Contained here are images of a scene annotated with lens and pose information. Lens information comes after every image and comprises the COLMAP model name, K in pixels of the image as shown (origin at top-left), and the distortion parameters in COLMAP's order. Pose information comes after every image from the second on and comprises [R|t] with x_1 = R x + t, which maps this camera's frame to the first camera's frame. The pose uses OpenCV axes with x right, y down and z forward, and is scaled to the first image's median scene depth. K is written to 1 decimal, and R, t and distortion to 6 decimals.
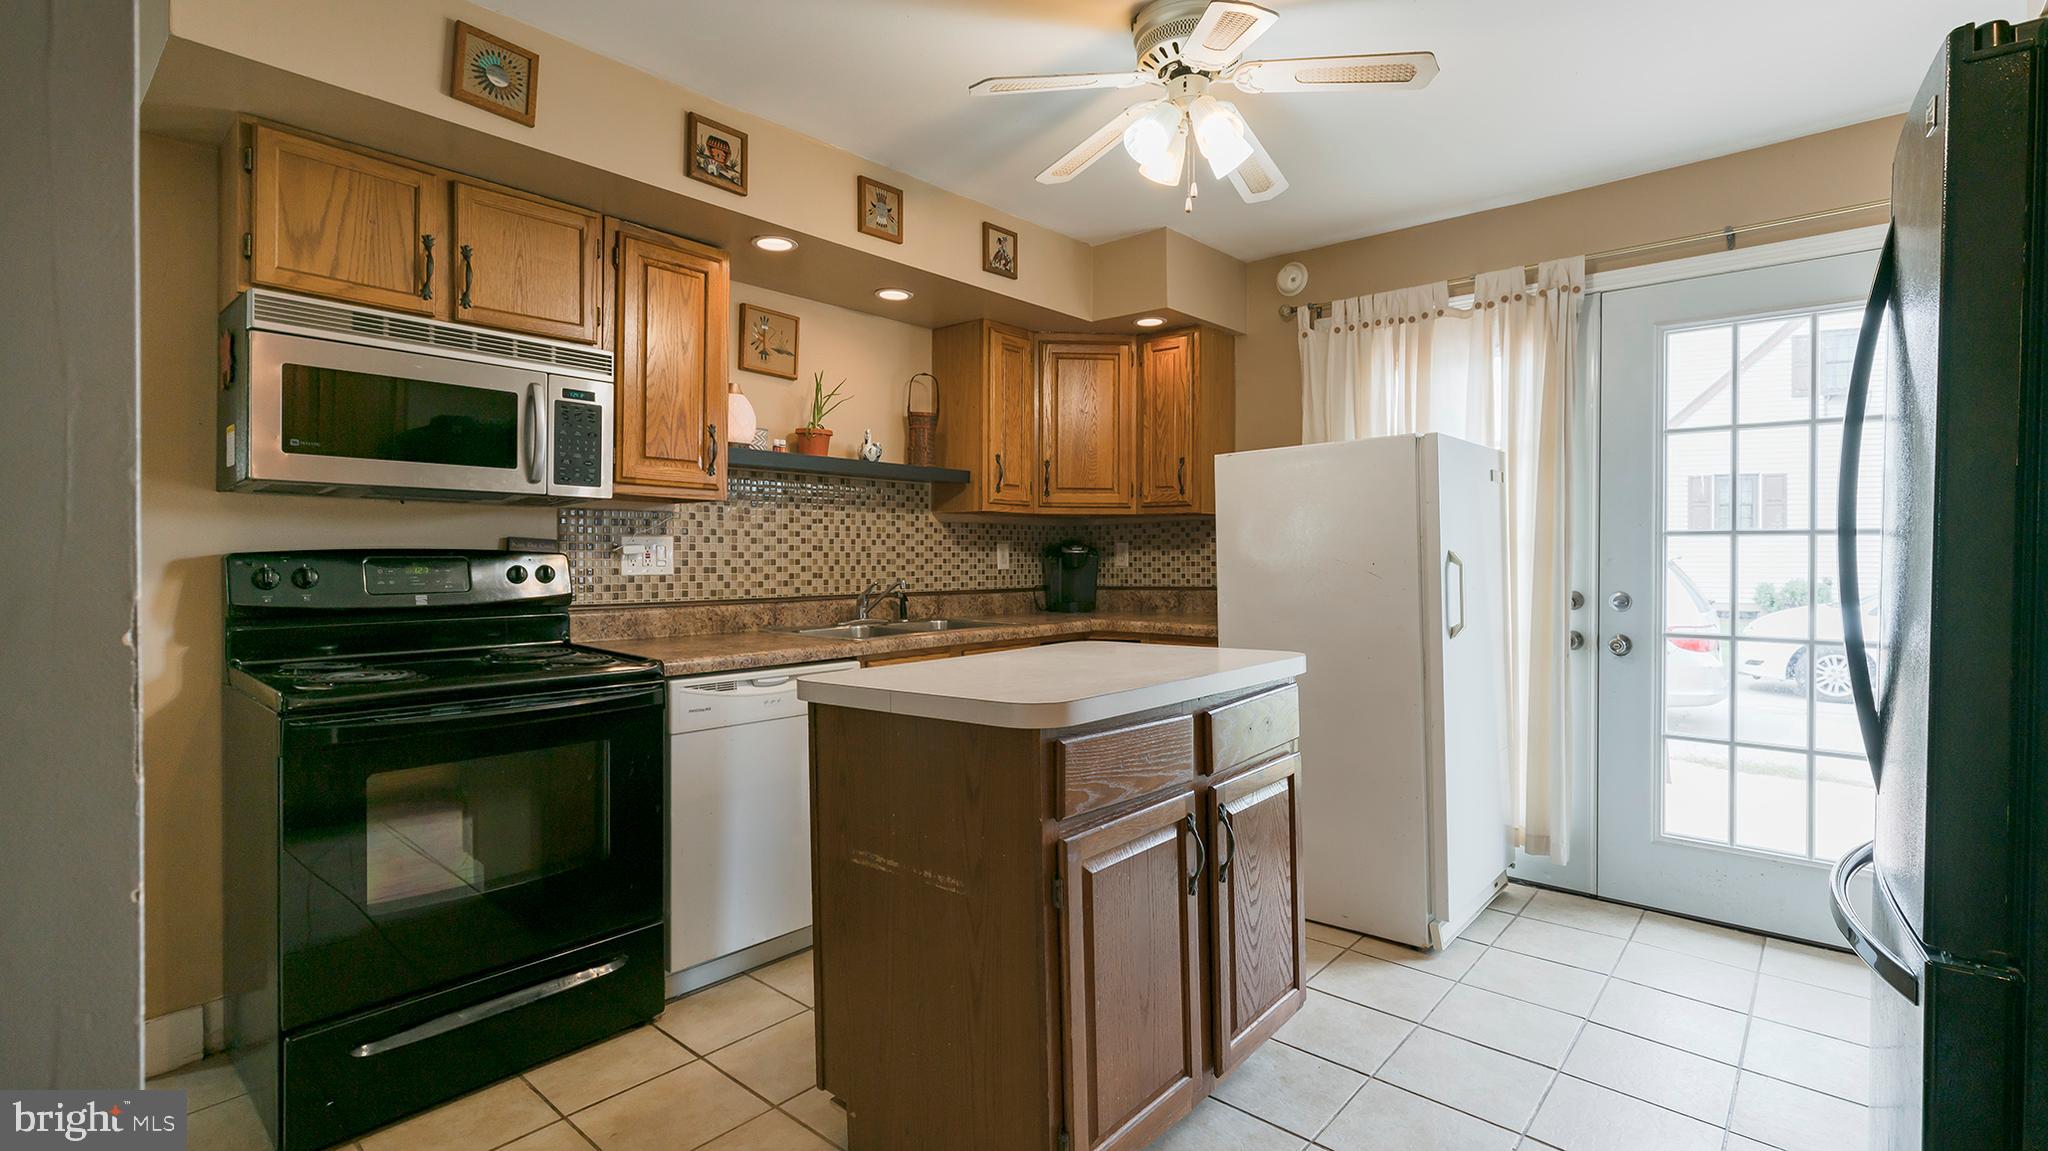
lens RADIAL K [[921.0, 0, 1028.2], [0, 921.0, 565.9], [0, 0, 1]] dist [0.001564, 0.000103]
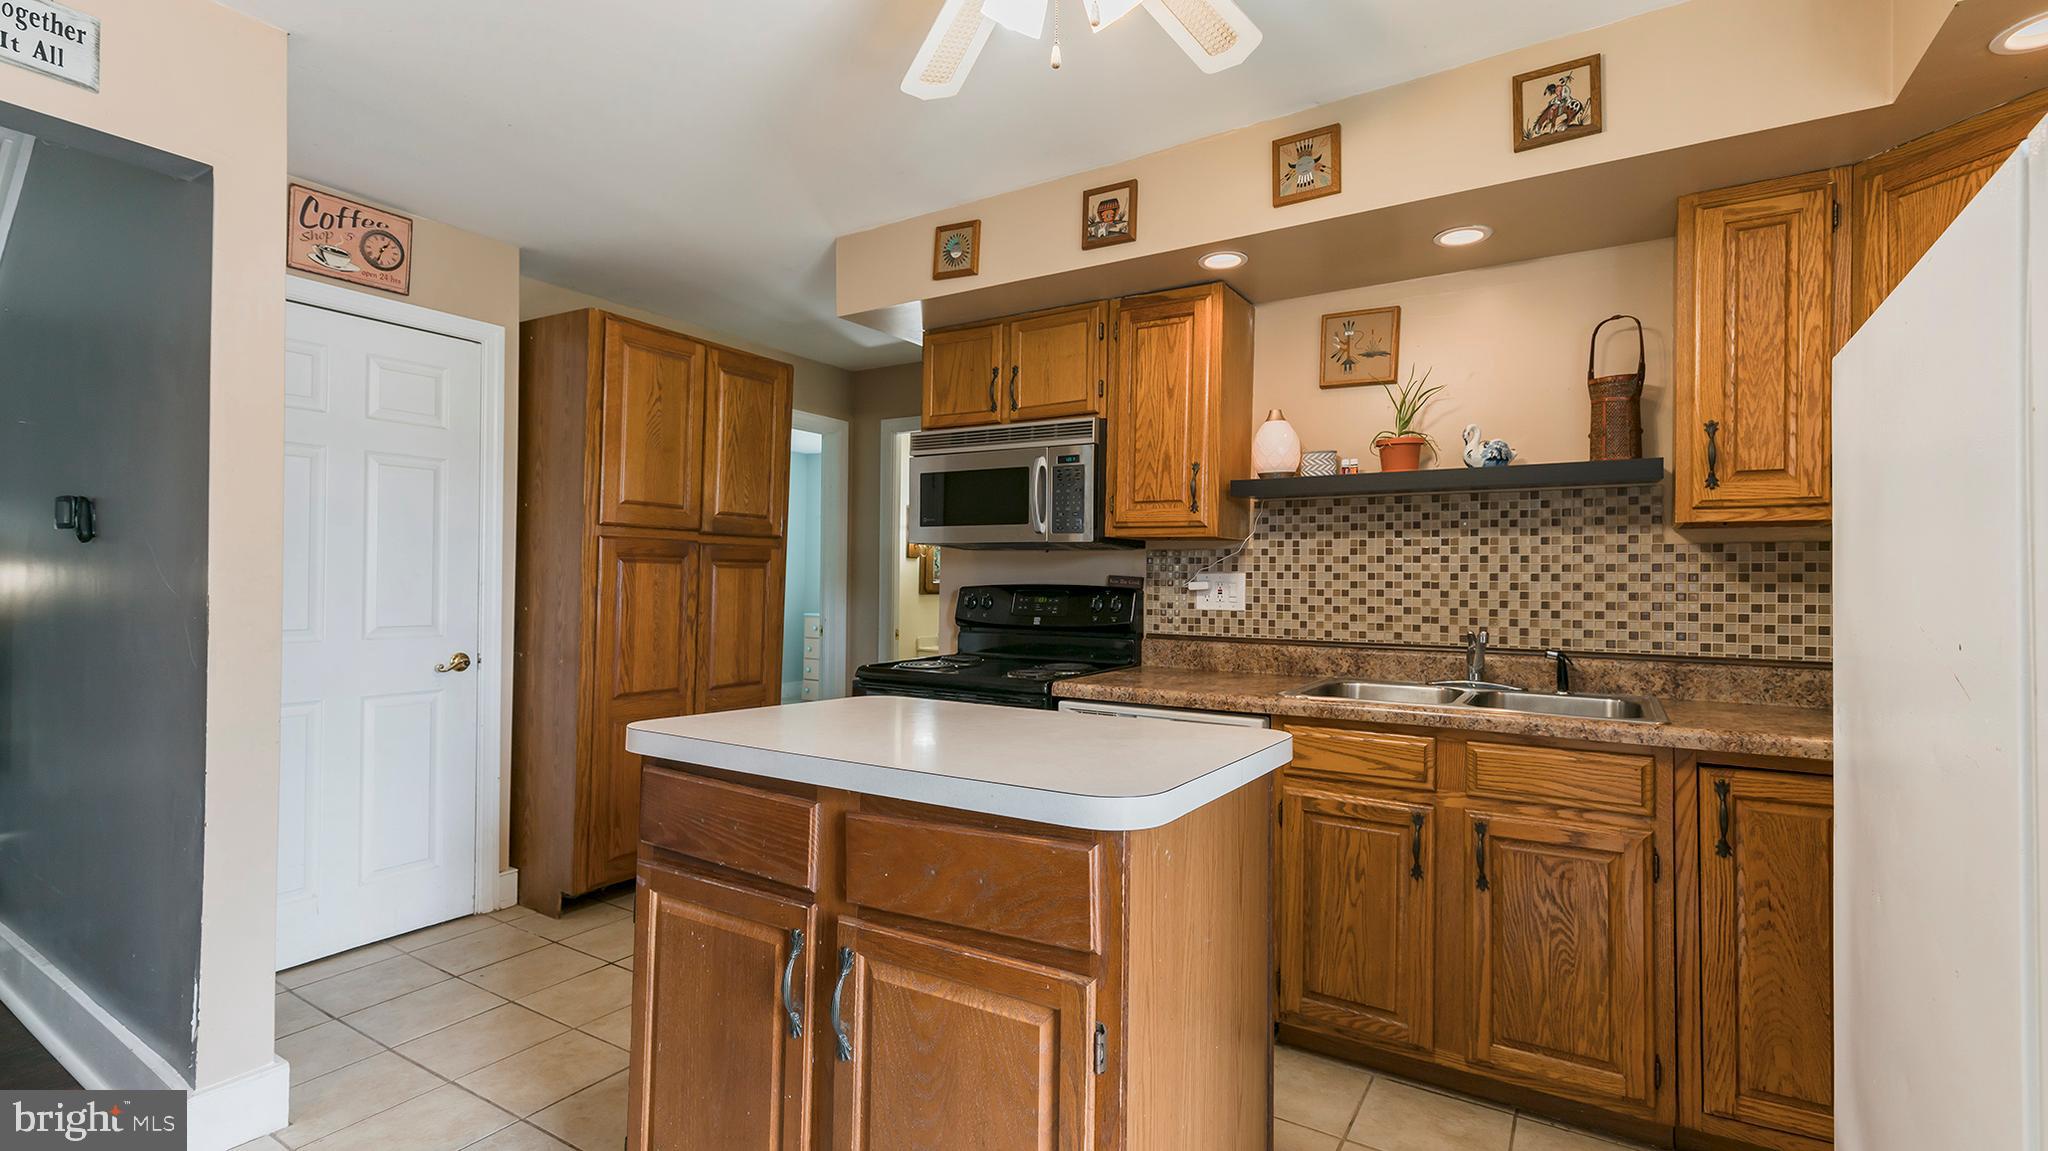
lens RADIAL K [[902.3, 0, 1030.8], [0, 902.3, 581.8], [0, 0, 1]] dist [0.001614, 0.000117]
pose [[0.162597, -0.000352, -0.986693, 0.516677], [-0.021640, 0.999758, -0.003922, -0.012449], [0.986455, 0.021990, 0.162550, 0.571812]]
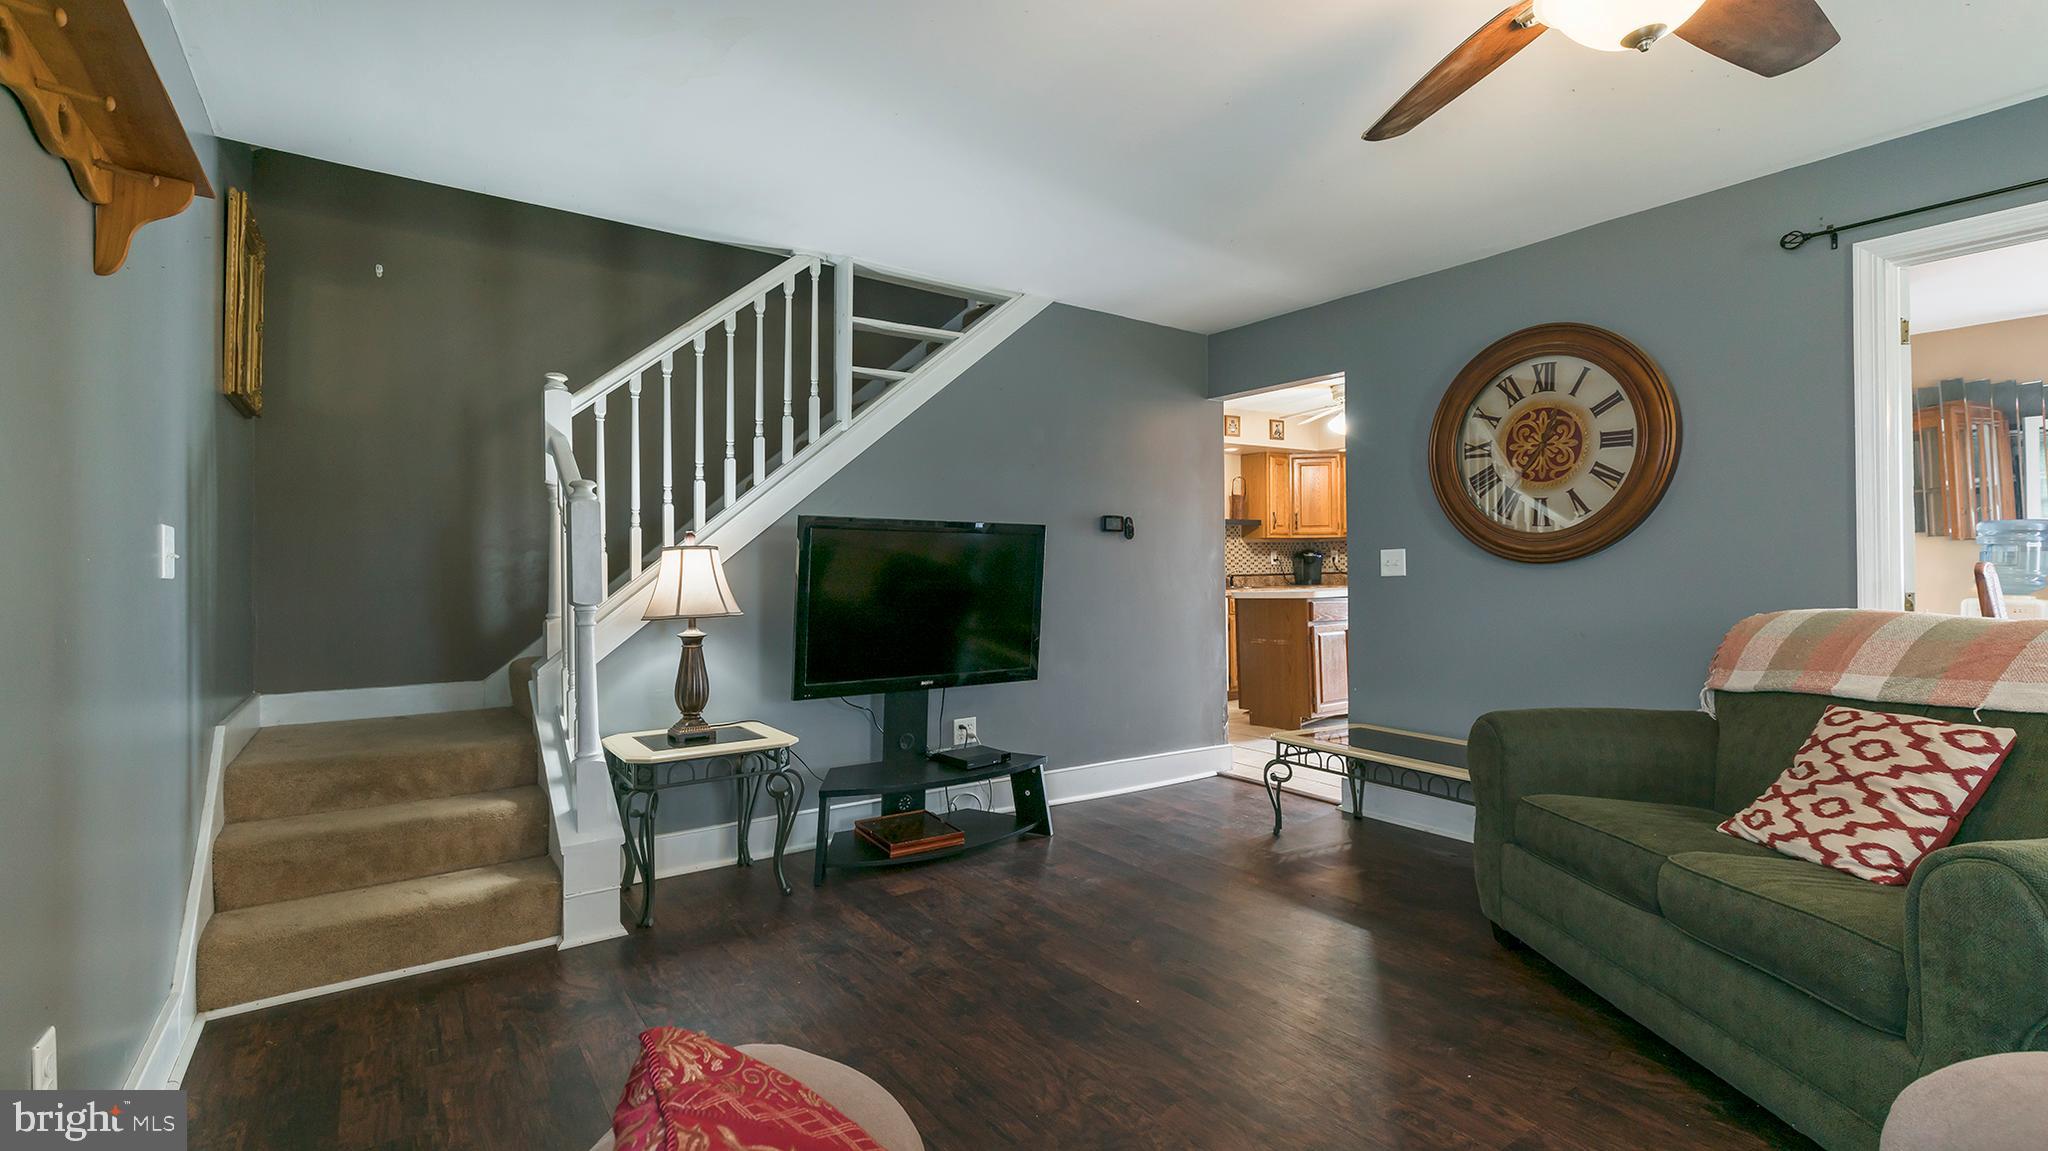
lens RADIAL K [[921.0, 0, 1028.2], [0, 921.0, 565.9], [0, 0, 1]] dist [0.001564, 0.000103]
pose [[0.972244, -0.014245, -0.233536, -0.105847], [0.012704, 0.999886, -0.008102, 0.021925], [0.233625, 0.004910, 0.972314, -1.490123]]
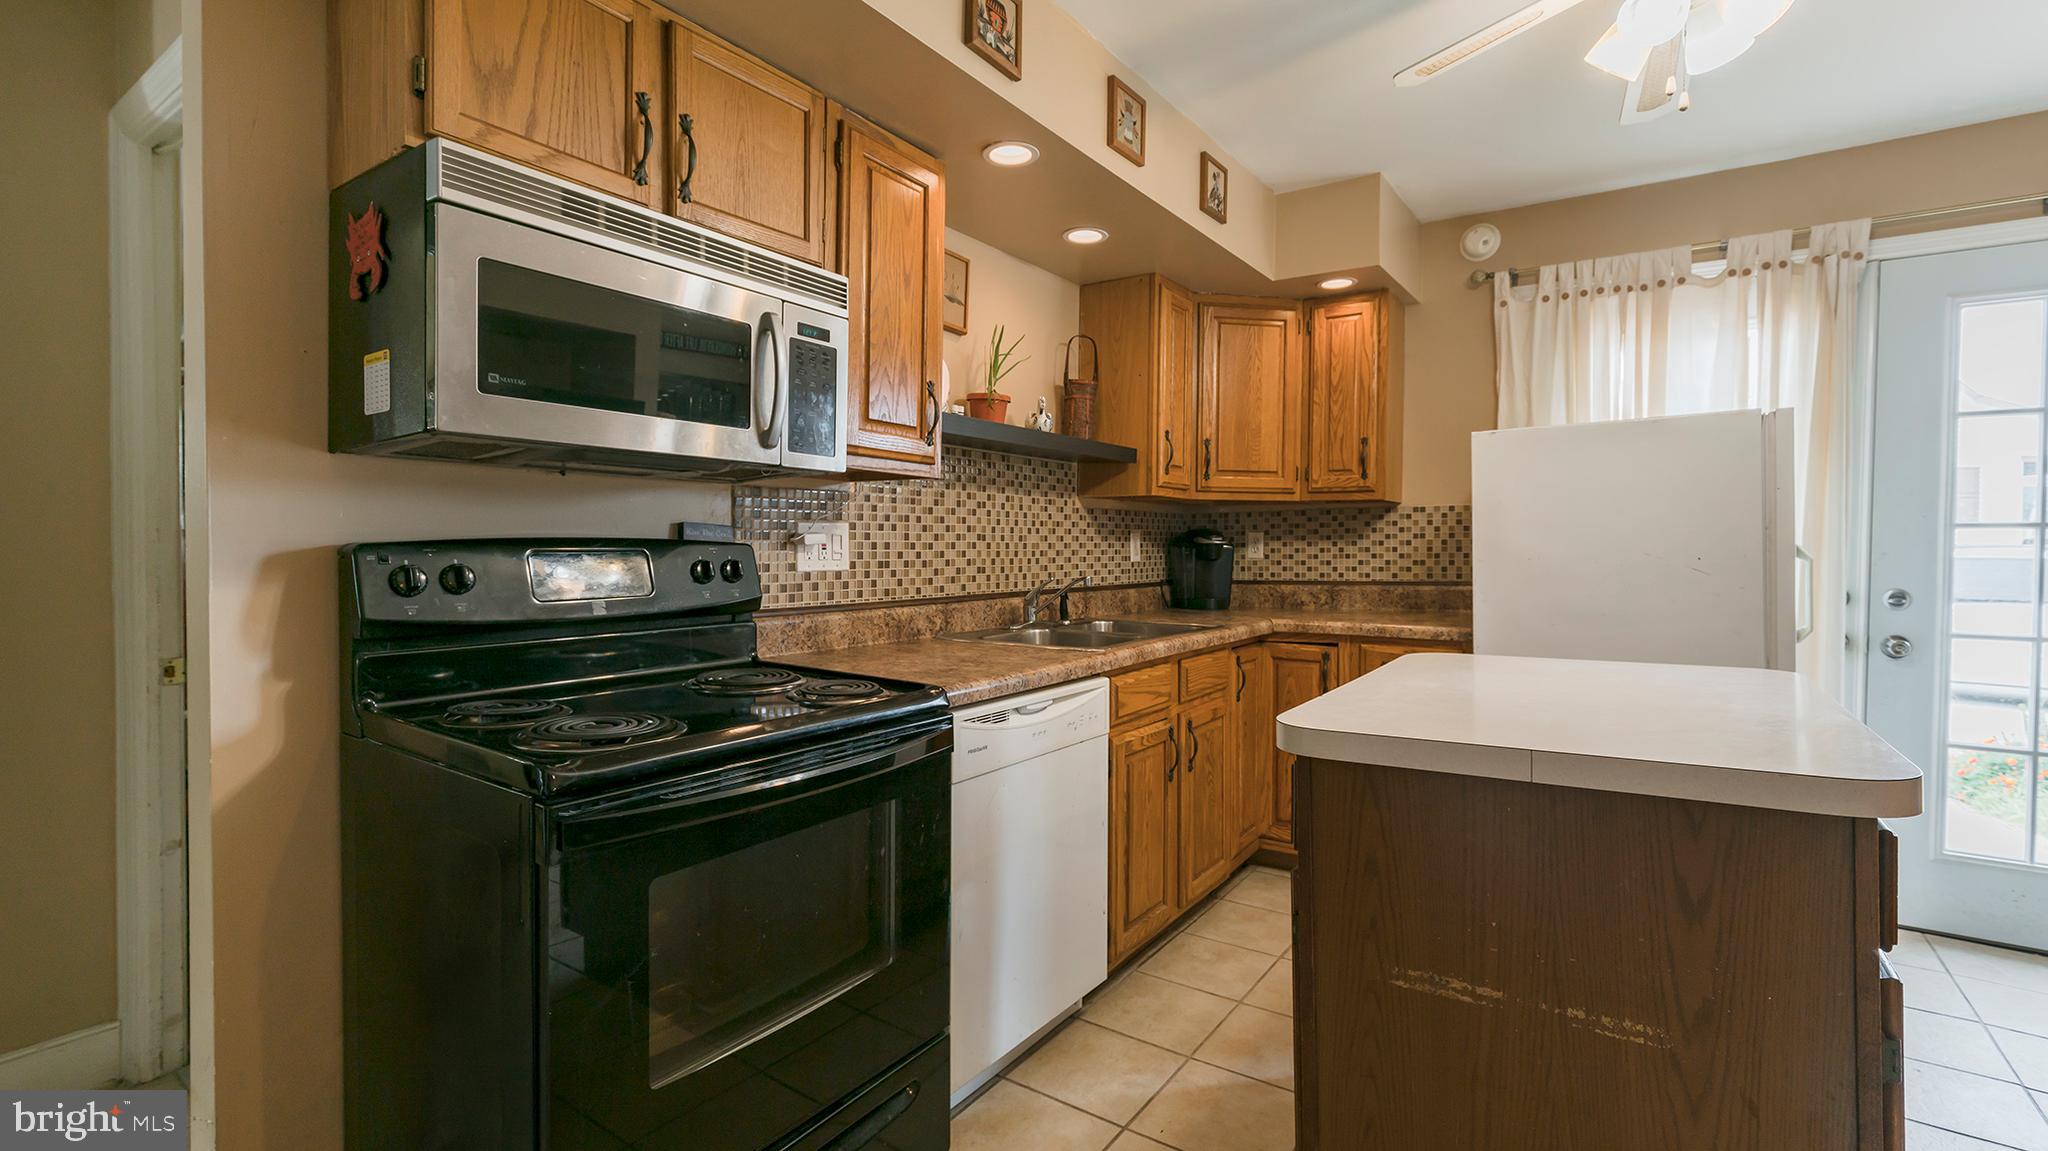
lens RADIAL K [[900.5, 0, 1022.6], [0, 900.5, 568.7], [0, 0, 1]] dist [-0.000656, -0.000203]
pose [[0.994085, 0.000187, 0.108605, -0.300499], [-0.002013, 0.999859, 0.016700, -0.004917], [-0.108586, -0.016820, 0.993945, 0.191118]]
